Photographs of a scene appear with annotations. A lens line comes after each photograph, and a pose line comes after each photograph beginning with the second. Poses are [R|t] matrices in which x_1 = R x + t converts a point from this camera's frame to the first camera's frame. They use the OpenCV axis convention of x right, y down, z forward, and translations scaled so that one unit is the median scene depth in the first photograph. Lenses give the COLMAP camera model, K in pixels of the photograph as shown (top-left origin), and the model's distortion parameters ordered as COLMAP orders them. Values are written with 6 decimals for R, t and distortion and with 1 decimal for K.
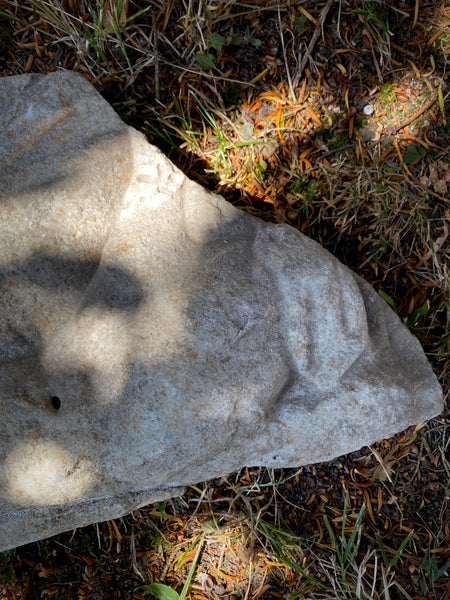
lens RADIAL K [[466.2, 0, 228.1], [0, 466.2, 291.8], [0, 0, 1]] dist [0.016783, -0.036907]
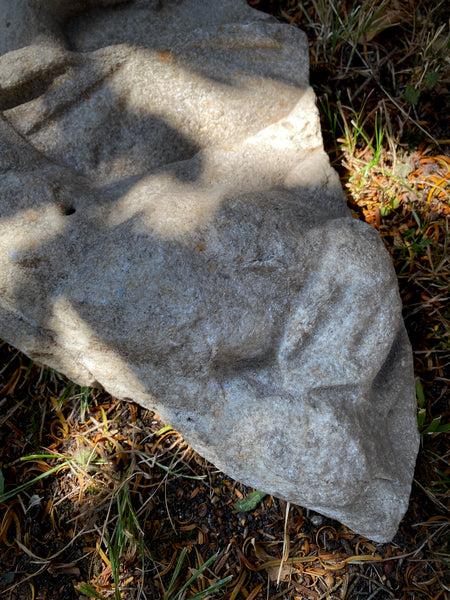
lens RADIAL K [[466.2, 0, 231.2], [0, 466.2, 286.9], [0, 0, 1]] dist [0.016783, -0.036907]
pose [[0.731610, 0.620373, -0.282638, 0.236692], [-0.672422, 0.724938, -0.149376, 0.249575], [0.112226, 0.299337, 0.947525, 0.136904]]
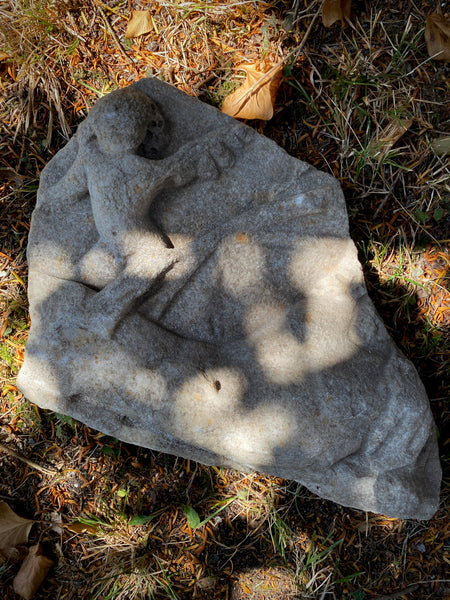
lens RADIAL K [[466.2, 0, 227.5], [0, 466.2, 297.4], [0, 0, 1]] dist [0.016783, -0.036907]
pose [[0.852539, 0.522656, -0.002711, -0.450313], [-0.519349, 0.847705, 0.108042, -0.171455], [0.058767, -0.090702, 0.994143, -0.443206]]
